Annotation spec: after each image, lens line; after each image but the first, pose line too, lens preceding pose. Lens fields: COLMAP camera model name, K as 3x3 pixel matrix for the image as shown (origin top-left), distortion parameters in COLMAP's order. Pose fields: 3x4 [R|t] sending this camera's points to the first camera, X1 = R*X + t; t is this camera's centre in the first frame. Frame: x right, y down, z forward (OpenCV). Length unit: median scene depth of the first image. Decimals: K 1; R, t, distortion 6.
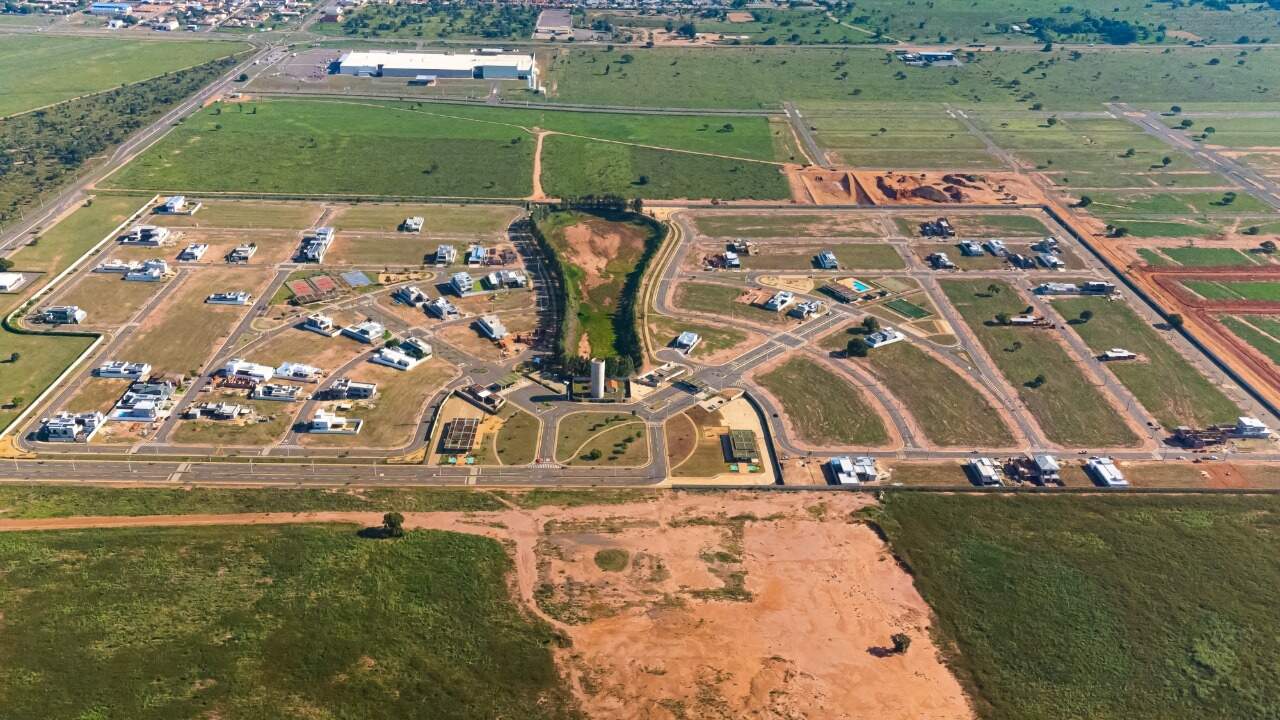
lens RADIAL K [[1086.9, 0, 641.2], [0, 1086.9, 360.2], [0, 0, 1]] dist [0.013845, 0.000485]
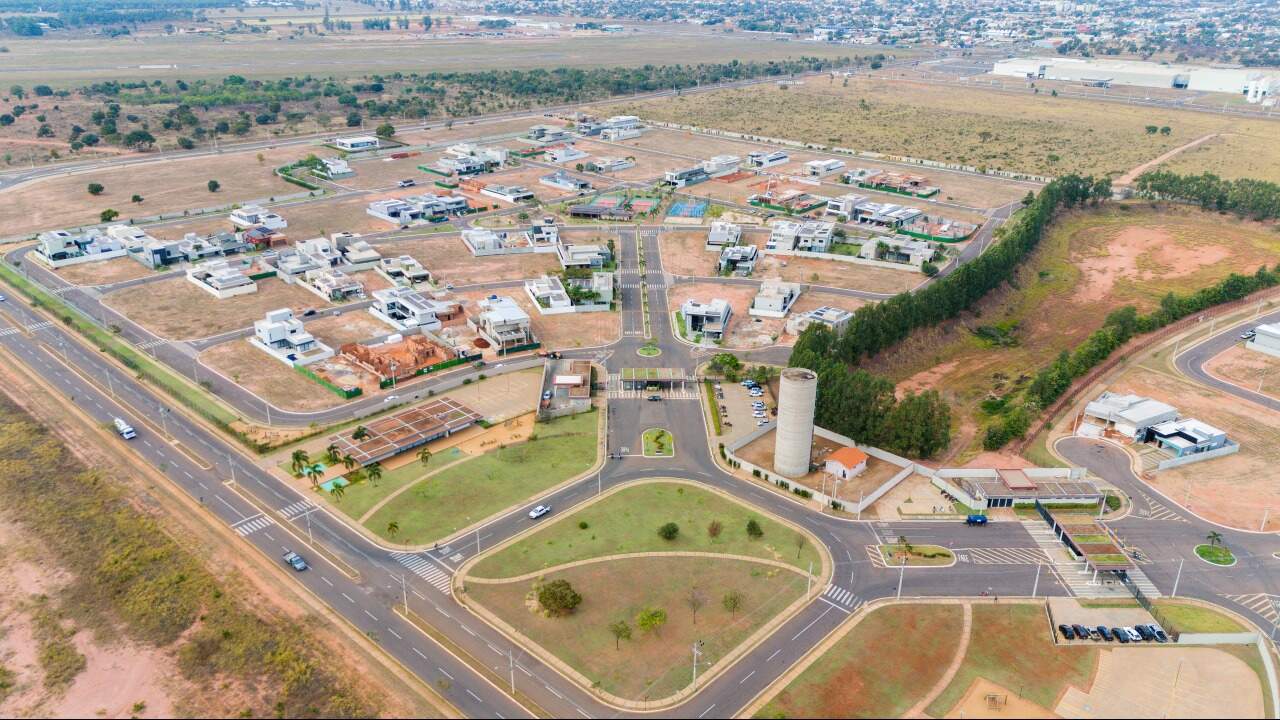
lens RADIAL K [[935.5, 0, 634.3], [0, 935.5, 371.4], [0, 0, 1]] dist [0.095369, -0.090715]
pose [[0.701541, 0.254293, -0.665714, 0.117932], [-0.305763, 0.951219, 0.041133, 0.003006], [0.643700, 0.174694, 0.745072, 0.651531]]
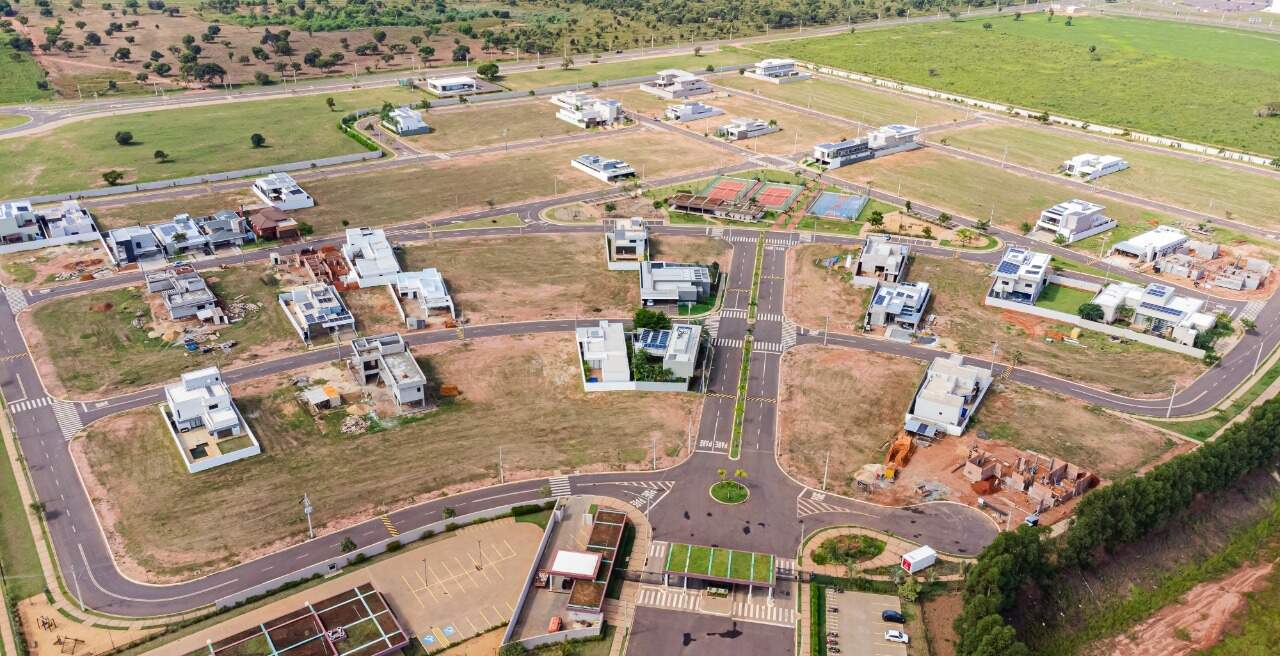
lens RADIAL K [[954.0, 0, 632.4], [0, 954.0, 332.8], [0, 0, 1]] dist [0.047808, 0.016450]
pose [[0.559652, 0.334433, -0.758251, 0.021260], [-0.368945, 0.919830, 0.133387, -0.052171], [0.742071, 0.205103, 0.638172, 0.758418]]
